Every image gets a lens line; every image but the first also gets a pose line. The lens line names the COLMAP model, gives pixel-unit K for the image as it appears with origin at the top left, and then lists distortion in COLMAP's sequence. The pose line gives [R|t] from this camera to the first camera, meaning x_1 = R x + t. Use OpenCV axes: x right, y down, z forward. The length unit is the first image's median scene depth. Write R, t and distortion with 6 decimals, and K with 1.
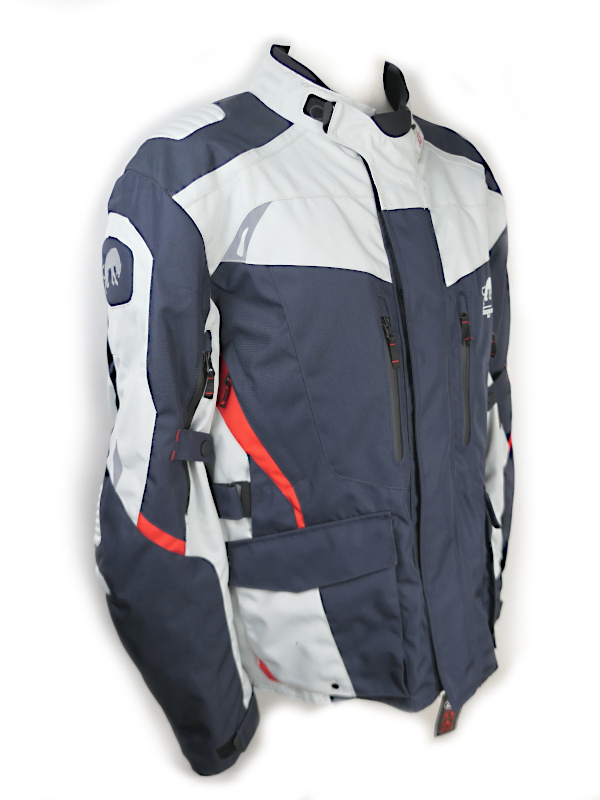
lens RADIAL K [[640.5, 0, 300.0], [0, 640.5, 400.0], [0, 0, 1]] dist [-0.000196, -0.001391]
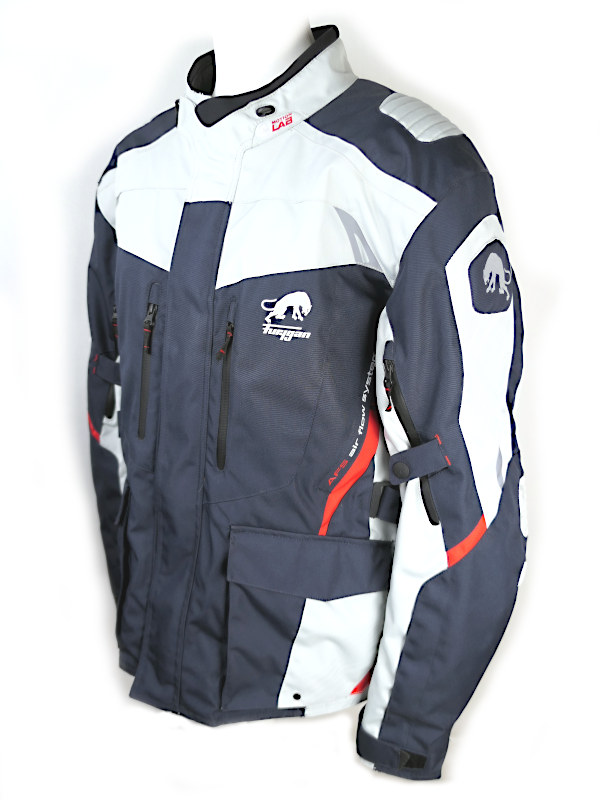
lens RADIAL K [[640.5, 0, 300.0], [0, 640.5, 400.0], [0, 0, 1]] dist [-0.000196, -0.001391]
pose [[0.356951, 0.307219, -0.882158, 1.157450], [-0.278760, 0.936373, 0.213304, -0.263364], [0.891560, 0.169772, 0.419879, 0.770466]]
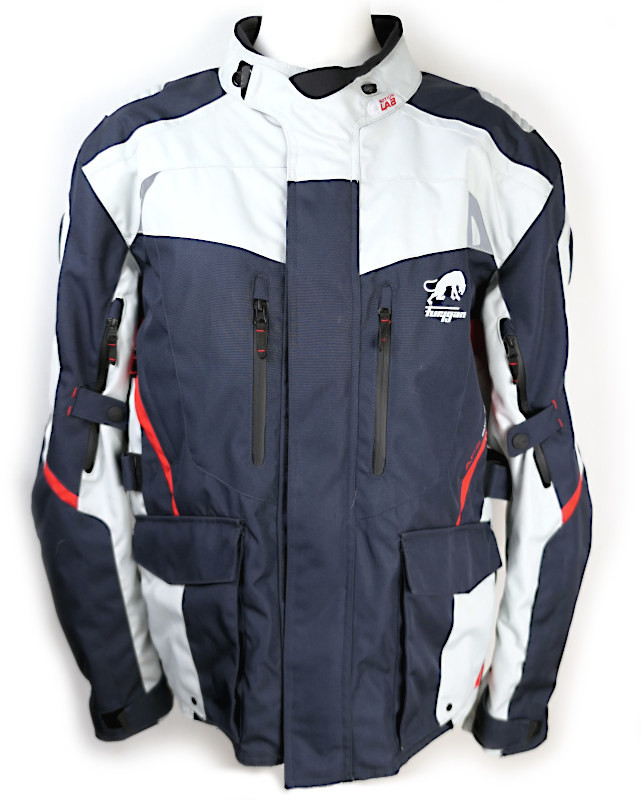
lens RADIAL K [[677.9, 0, 320.5], [0, 677.9, 400.0], [0, 0, 1]] dist [-0.007691, -0.002464]
pose [[0.821068, 0.157795, -0.548587, 0.709763], [-0.185942, 0.982551, 0.004322, -0.012049], [0.539697, 0.098457, 0.836082, 0.266260]]
